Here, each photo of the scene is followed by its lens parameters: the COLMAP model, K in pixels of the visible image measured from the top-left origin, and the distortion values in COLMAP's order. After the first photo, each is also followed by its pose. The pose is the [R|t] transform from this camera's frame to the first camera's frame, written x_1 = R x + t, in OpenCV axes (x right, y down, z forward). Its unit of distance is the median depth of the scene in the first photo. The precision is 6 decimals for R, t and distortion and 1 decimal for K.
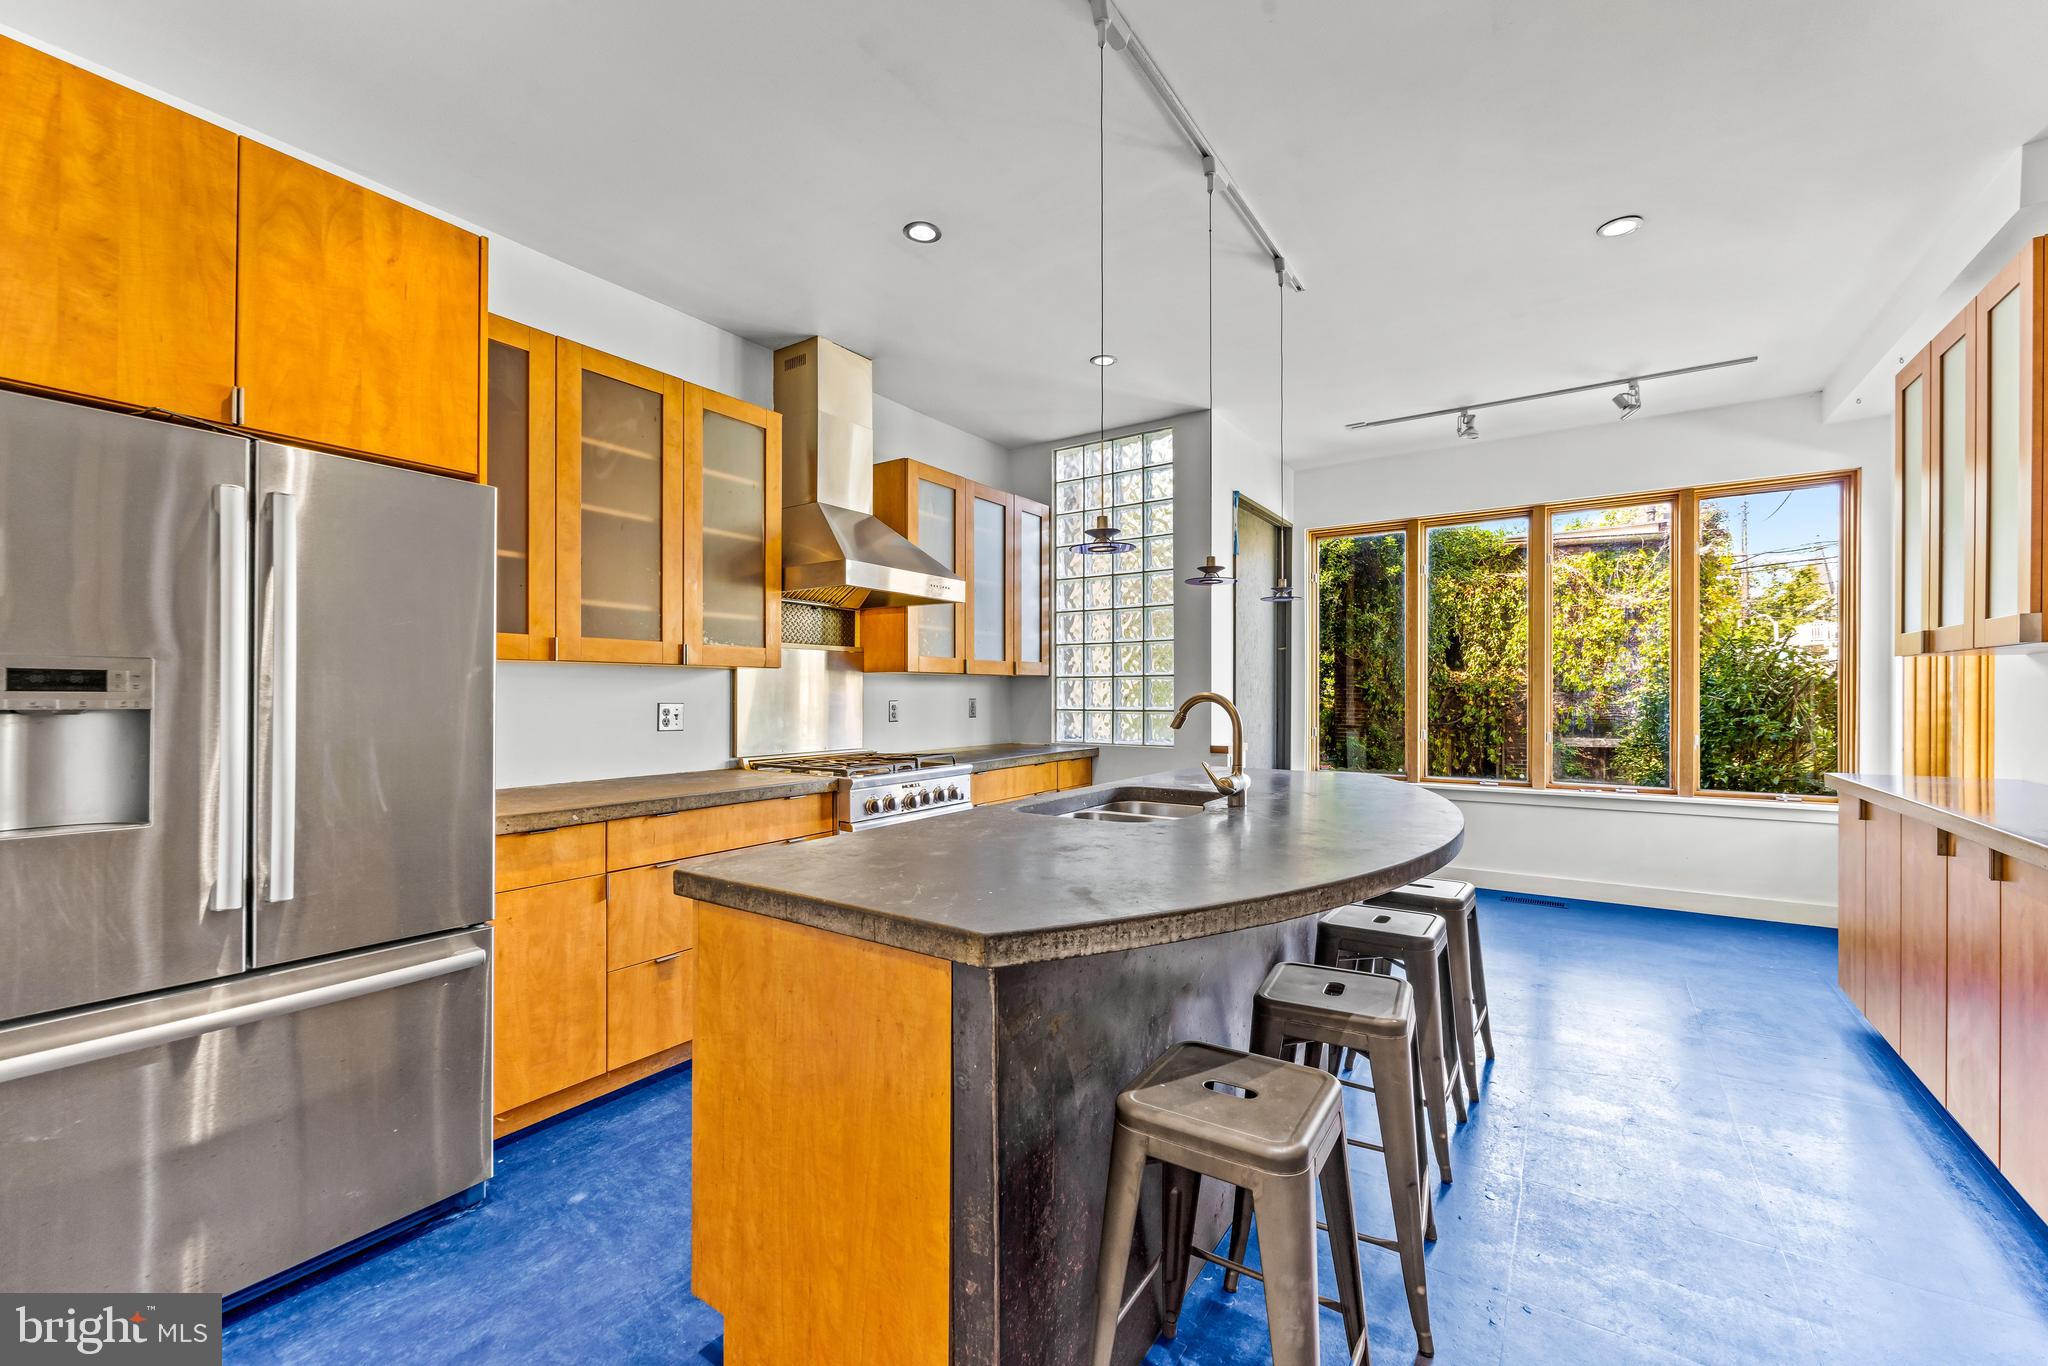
lens RADIAL K [[810.9, 0, 1026.8], [0, 810.9, 687.6], [0, 0, 1]] dist [-0.013688, 0.006943]
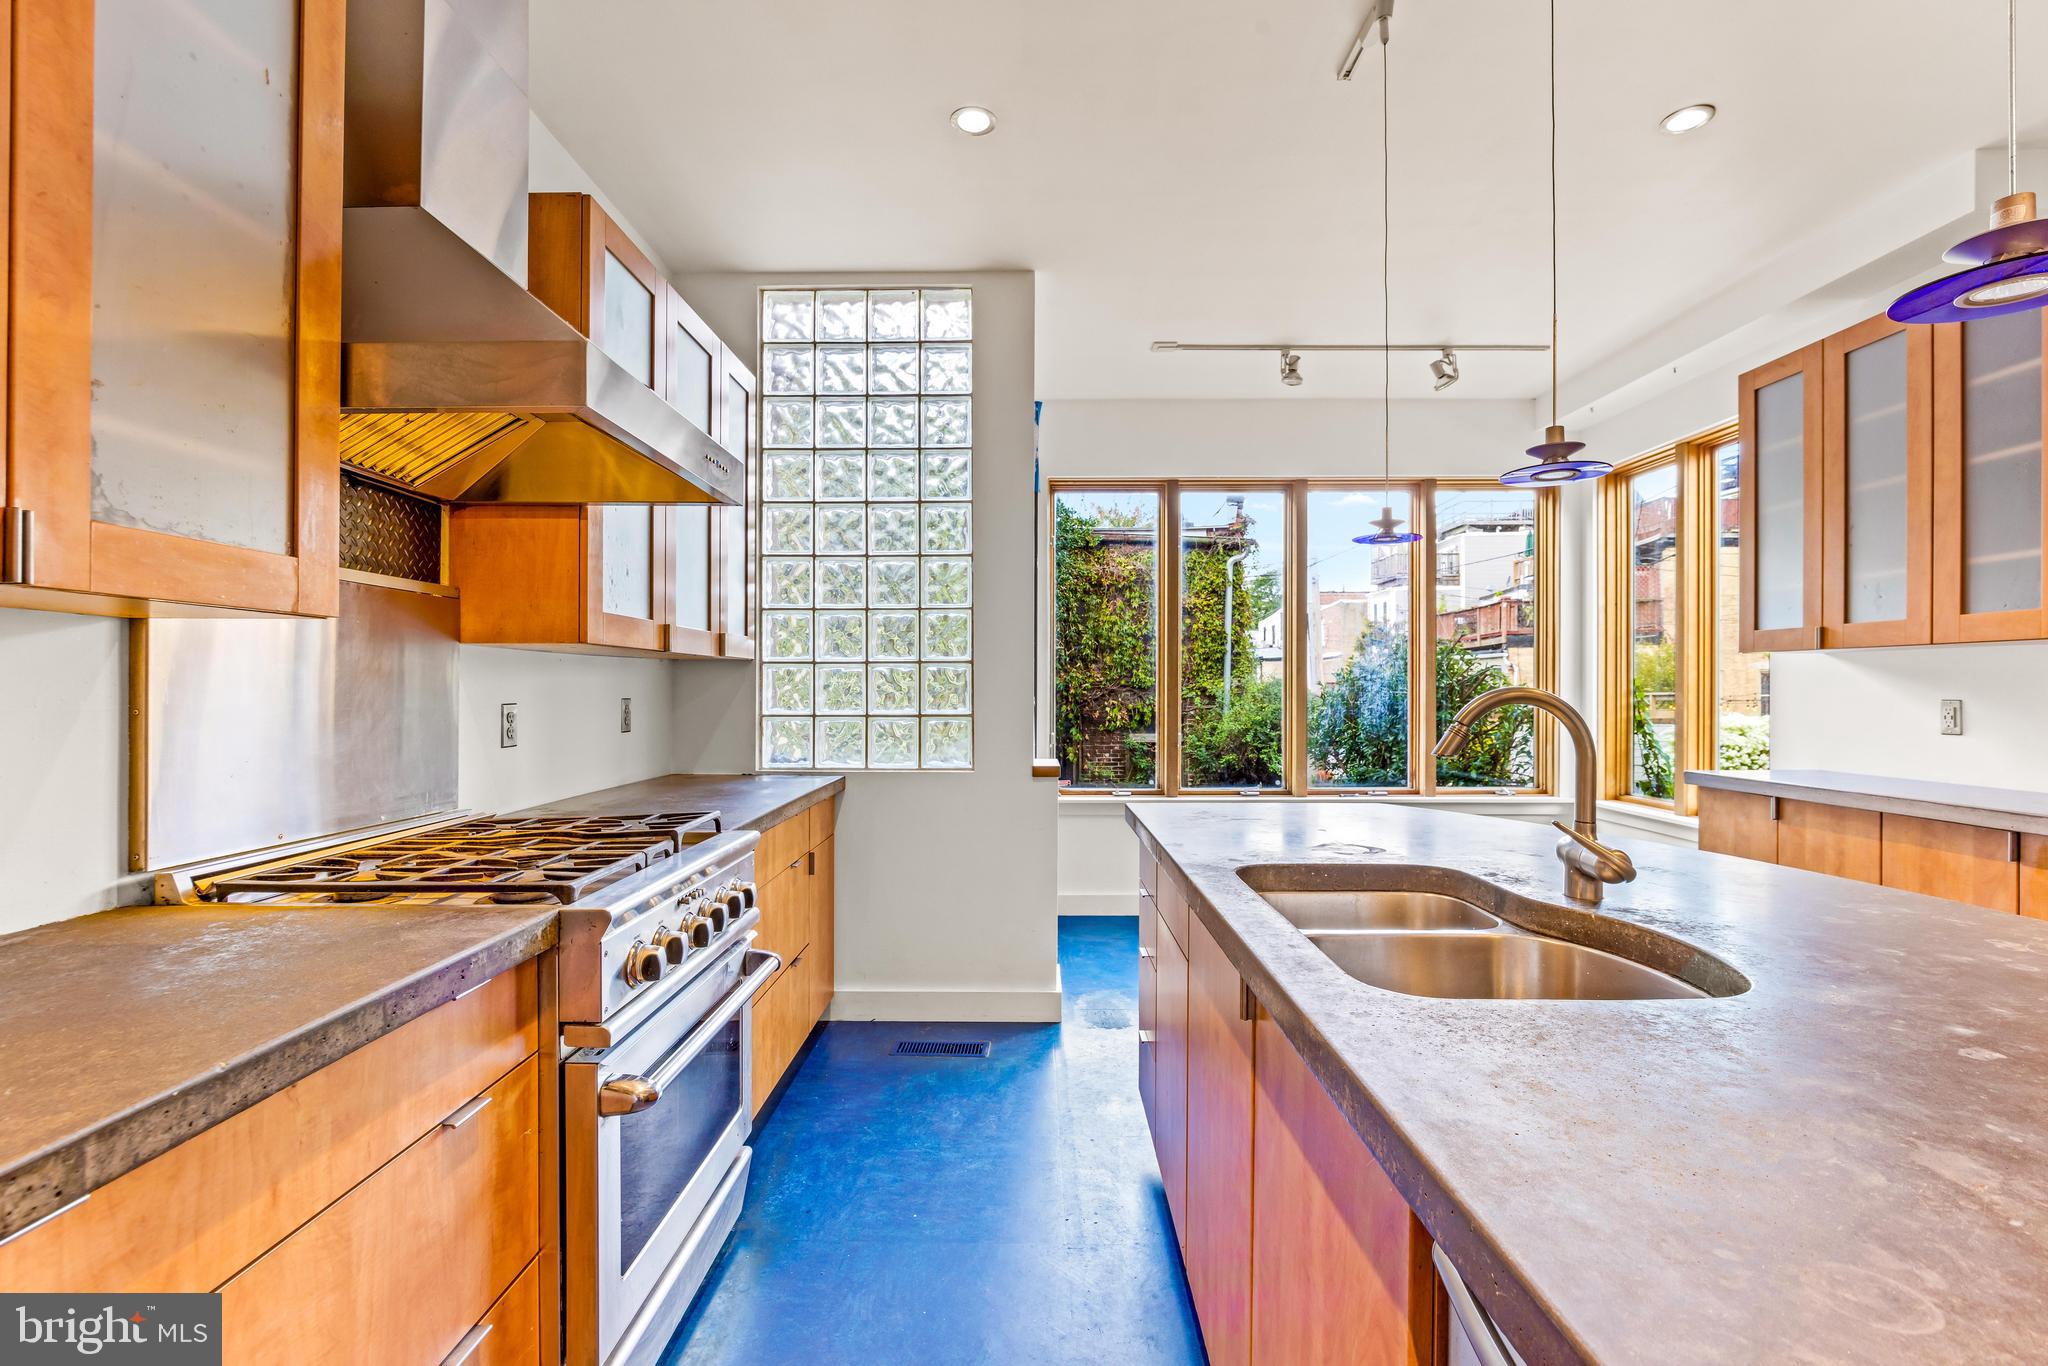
lens RADIAL K [[908.7, 0, 1013.6], [0, 908.7, 686.2], [0, 0, 1]] dist [-0.004037, -0.000458]
pose [[0.837554, 0.003906, 0.546341, -0.203730], [-0.006608, 0.999974, 0.002981, 0.002206], [-0.546315, -0.006107, 0.837558, 0.371969]]
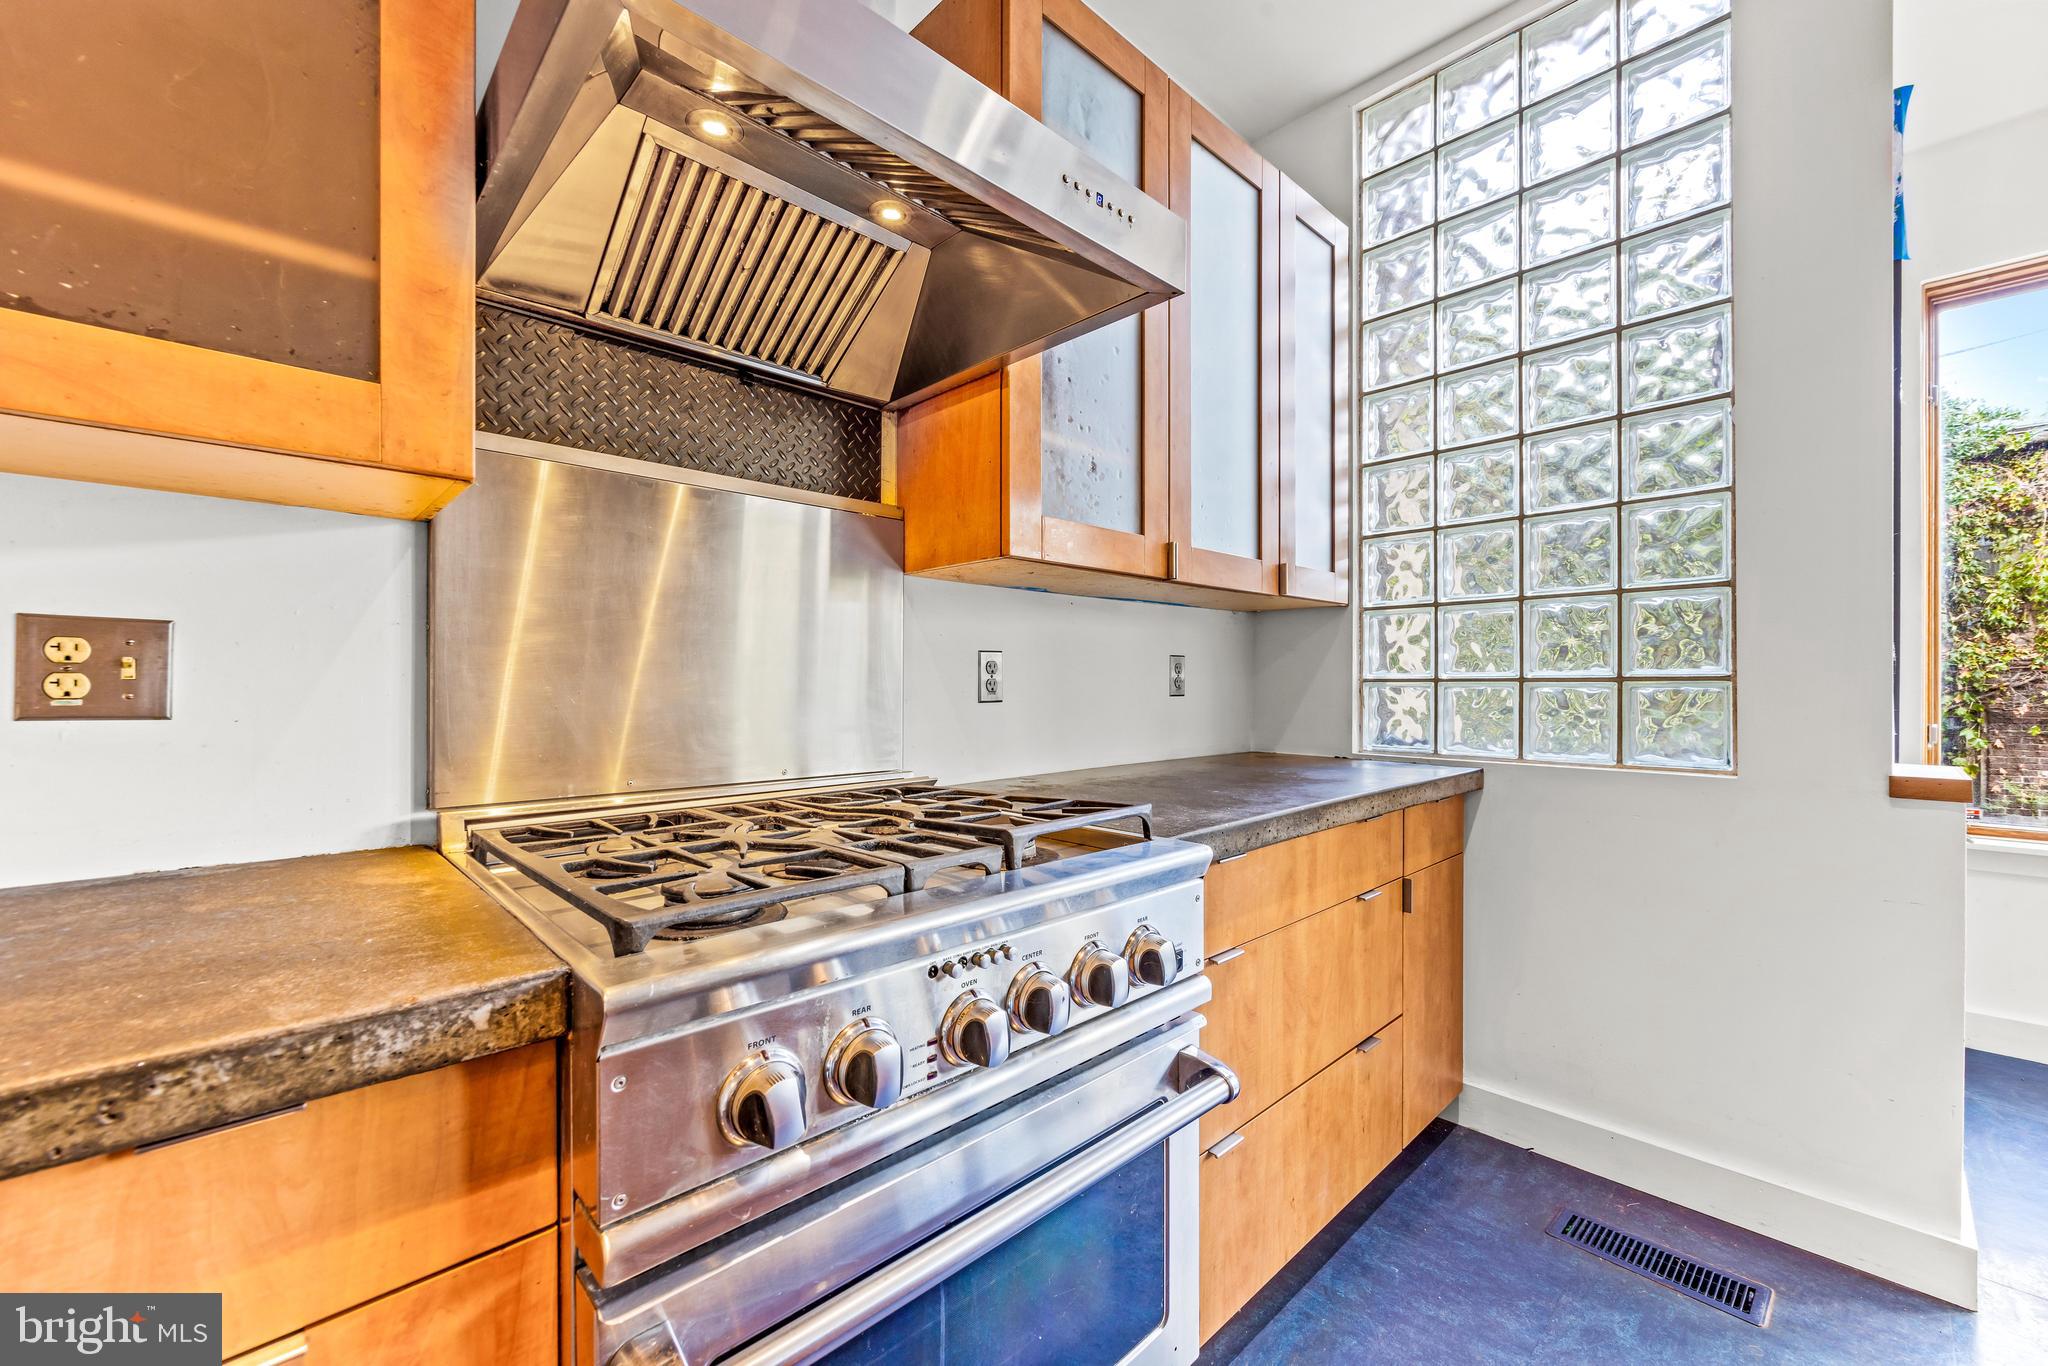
lens RADIAL K [[810.9, 0, 1026.8], [0, 810.9, 687.6], [0, 0, 1]] dist [-0.013688, 0.006943]
pose [[0.977503, -0.000076, -0.210921, -0.059188], [0.002597, 0.999929, 0.011673, 0.029372], [0.210905, -0.011958, 0.977433, 0.590593]]
